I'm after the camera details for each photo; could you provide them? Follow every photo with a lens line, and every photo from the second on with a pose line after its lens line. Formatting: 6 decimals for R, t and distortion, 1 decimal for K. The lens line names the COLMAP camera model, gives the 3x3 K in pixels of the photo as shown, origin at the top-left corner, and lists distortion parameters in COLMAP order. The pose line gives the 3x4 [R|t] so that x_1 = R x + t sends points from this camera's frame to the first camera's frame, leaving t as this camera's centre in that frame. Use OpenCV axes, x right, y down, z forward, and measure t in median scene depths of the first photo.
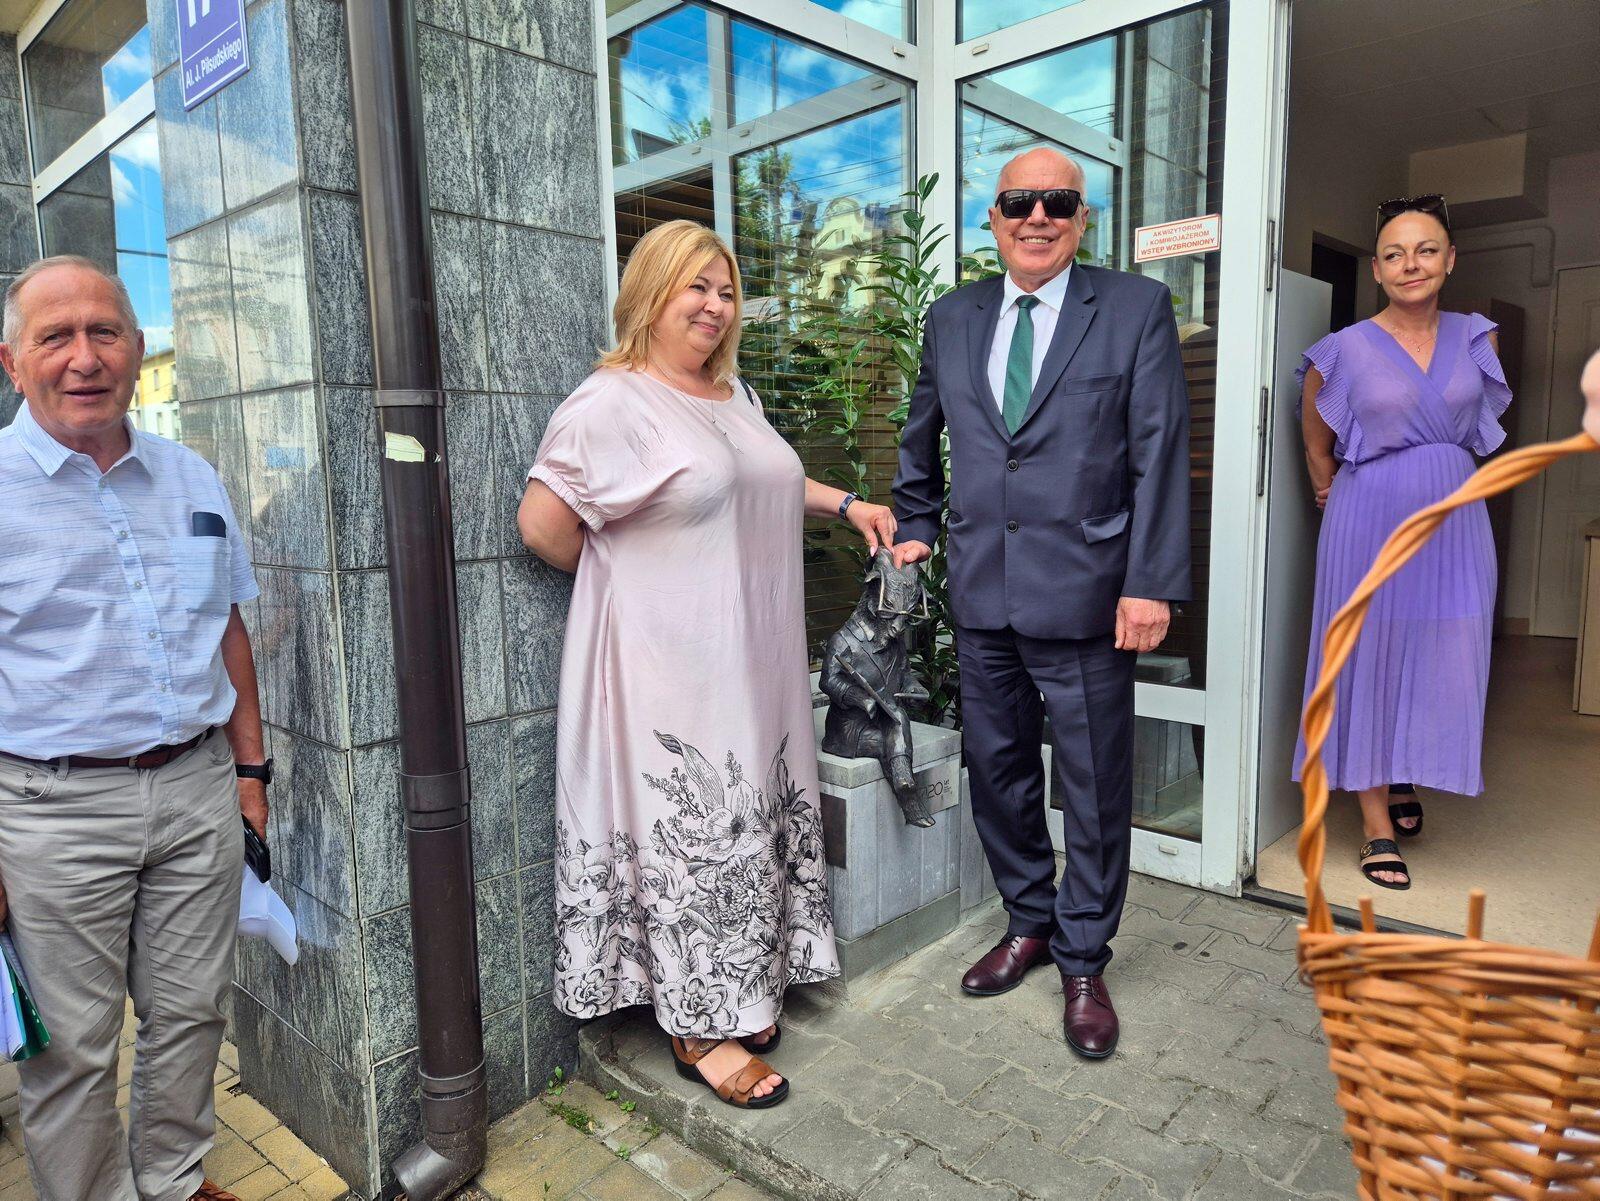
lens RADIAL K [[1079.9, 0, 799.0], [0, 1079.9, 617.3], [0, 0, 1]] dist [0.050385, -0.054152]
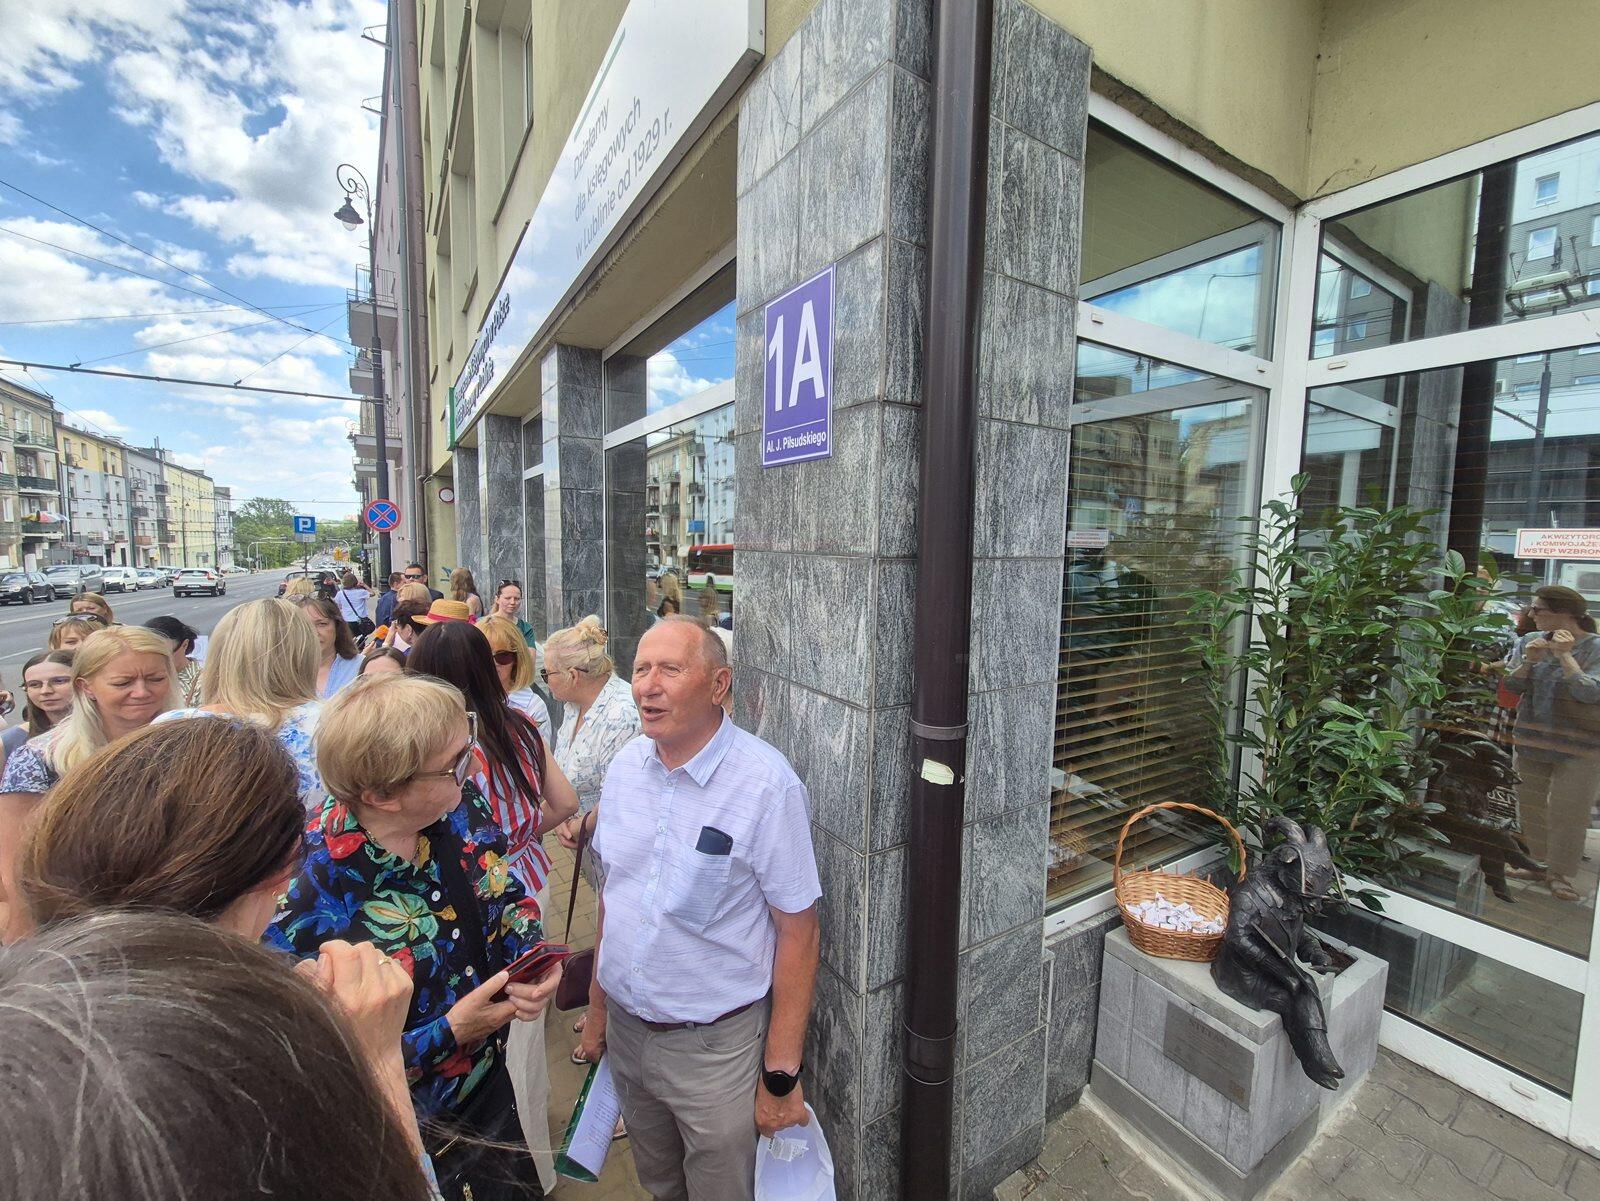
lens RADIAL K [[655.2, 0, 797.8], [0, 655.2, 597.2], [0, 0, 1]] dist [-0.006137, 0.002081]
pose [[0.967081, 0.058753, -0.247594, -0.312064], [-0.068472, 0.997177, -0.030823, -0.283990], [0.245084, 0.046761, 0.968373, 0.229366]]
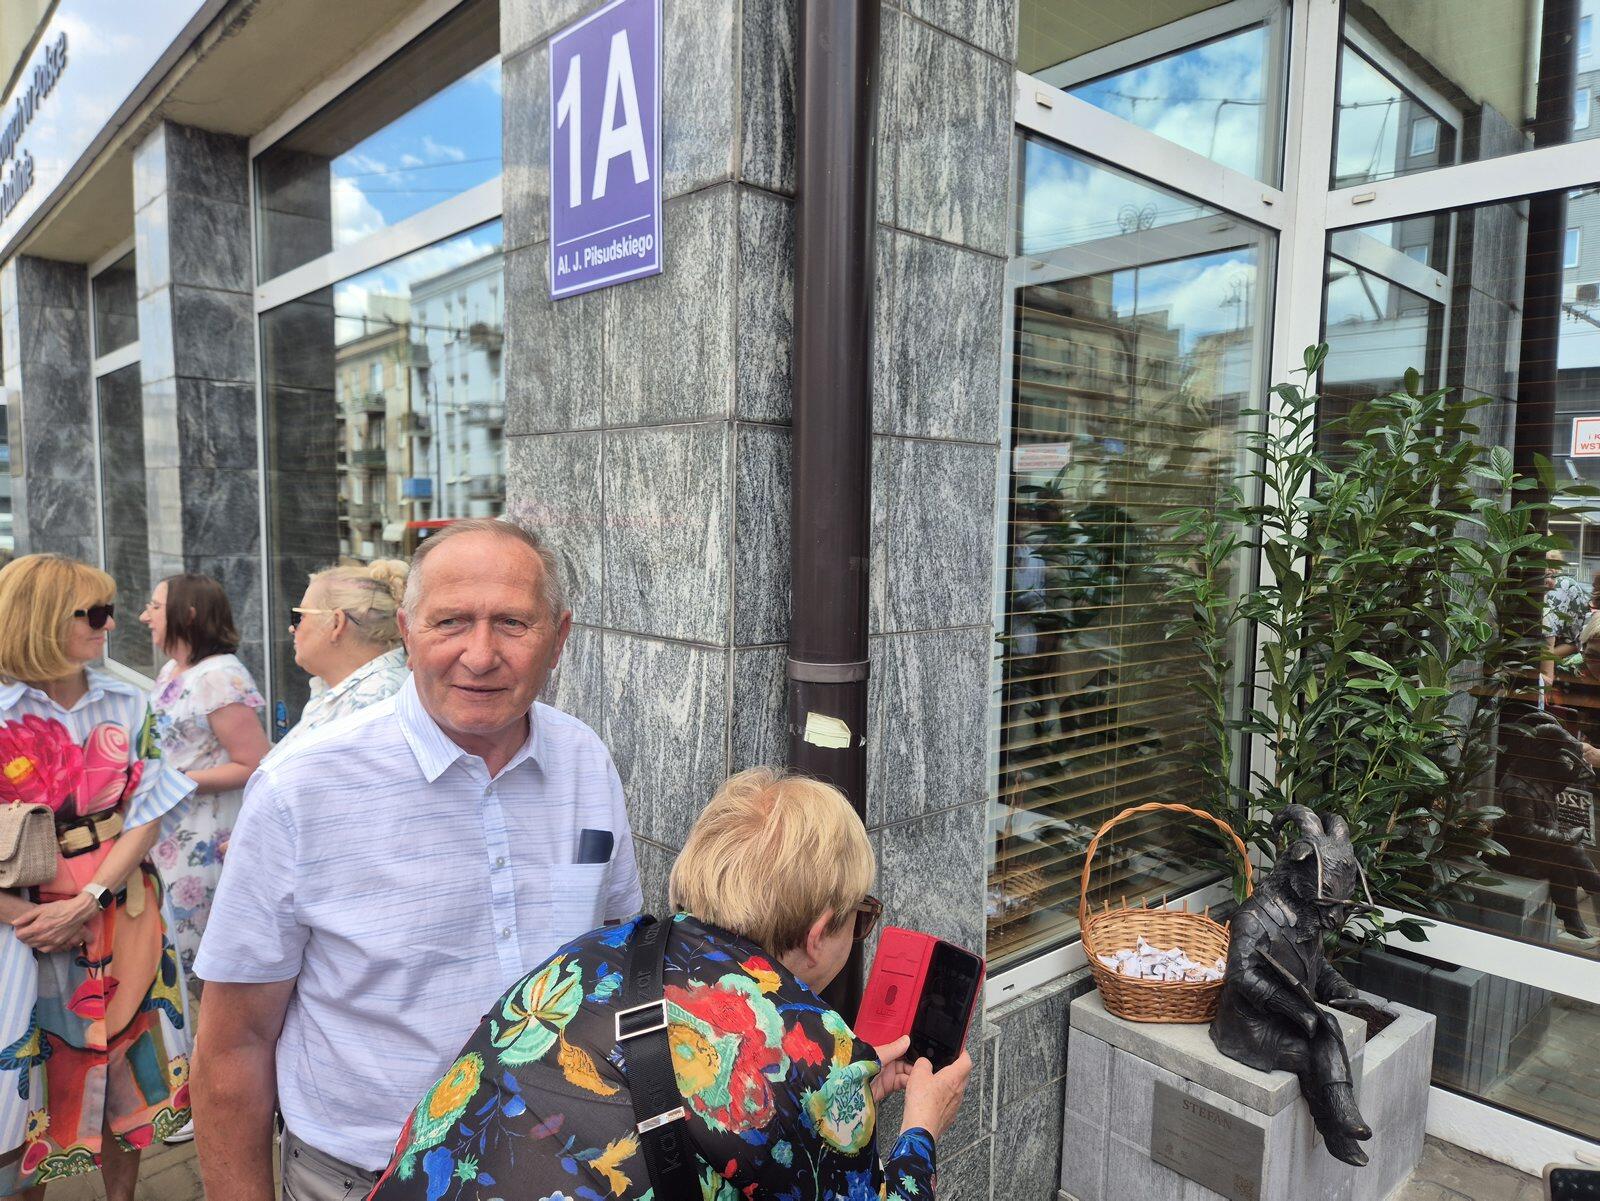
lens RADIAL K [[1079.9, 0, 799.7], [0, 1079.9, 620.8], [0, 0, 1]] dist [0.050385, -0.054152]
pose [[0.997071, 0.041473, -0.064258, -0.303333], [-0.043822, 0.998405, -0.035585, -0.189124], [0.062680, 0.038297, 0.997299, 0.162023]]
